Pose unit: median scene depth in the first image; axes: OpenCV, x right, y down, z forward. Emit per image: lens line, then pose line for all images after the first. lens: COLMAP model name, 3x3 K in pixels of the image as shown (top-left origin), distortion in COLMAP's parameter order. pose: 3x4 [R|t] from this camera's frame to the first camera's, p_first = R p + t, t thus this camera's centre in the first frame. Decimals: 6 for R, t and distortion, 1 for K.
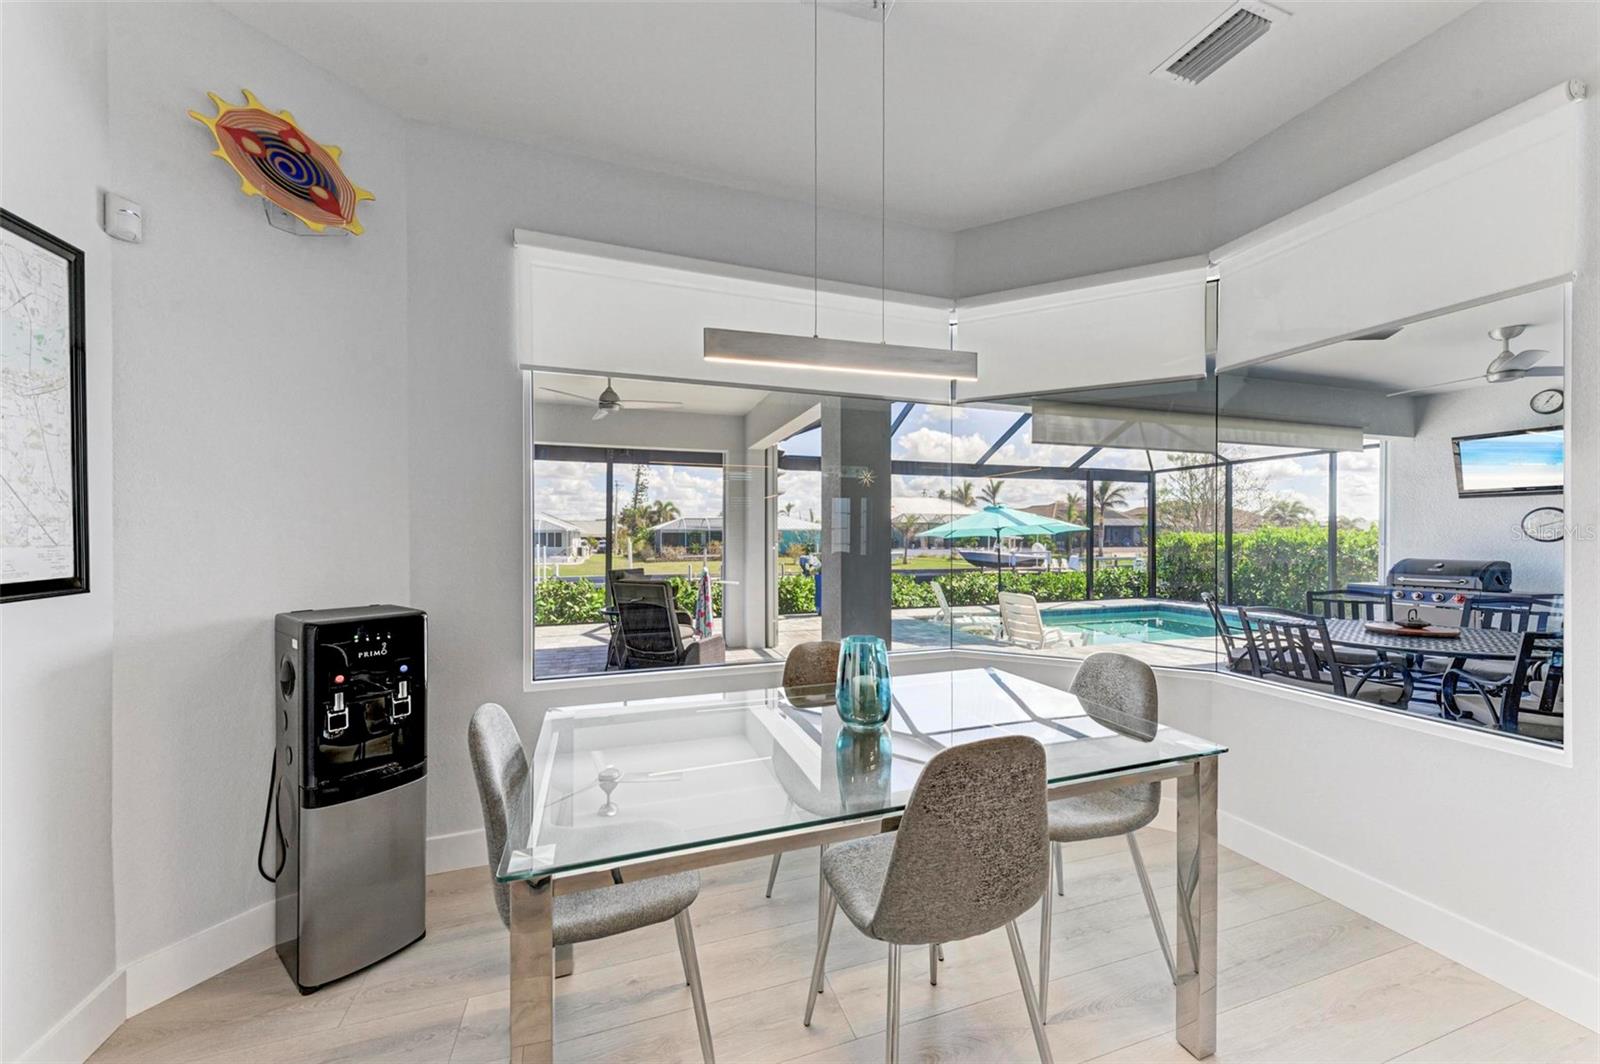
lens RADIAL K [[574.7, 0, 809.3], [0, 574.7, 536.4], [0, 0, 1]] dist [0.023309, -0.005561]
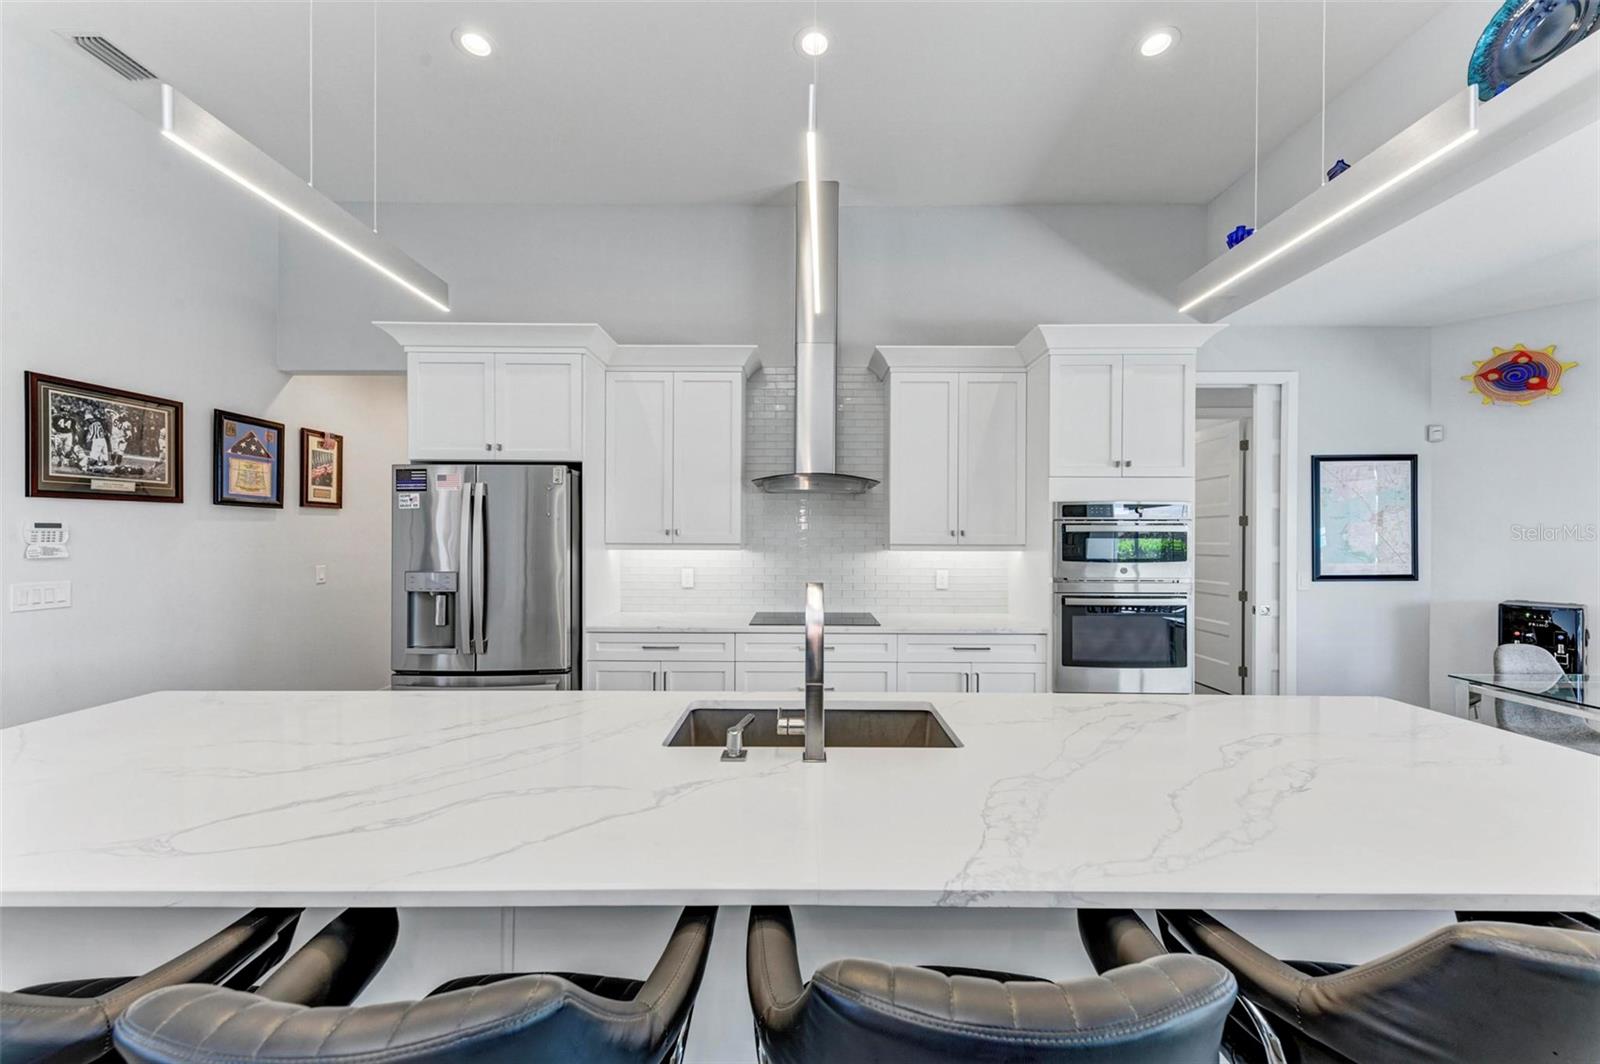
lens RADIAL K [[574.7, 0, 807.3], [0, 574.7, 540.3], [0, 0, 1]] dist [0.023309, -0.005561]
pose [[-0.331390, 0.005215, -0.943480, 0.589272], [-0.002975, 0.999974, 0.006572, -0.026251], [0.943489, 0.004984, -0.331365, -0.197535]]
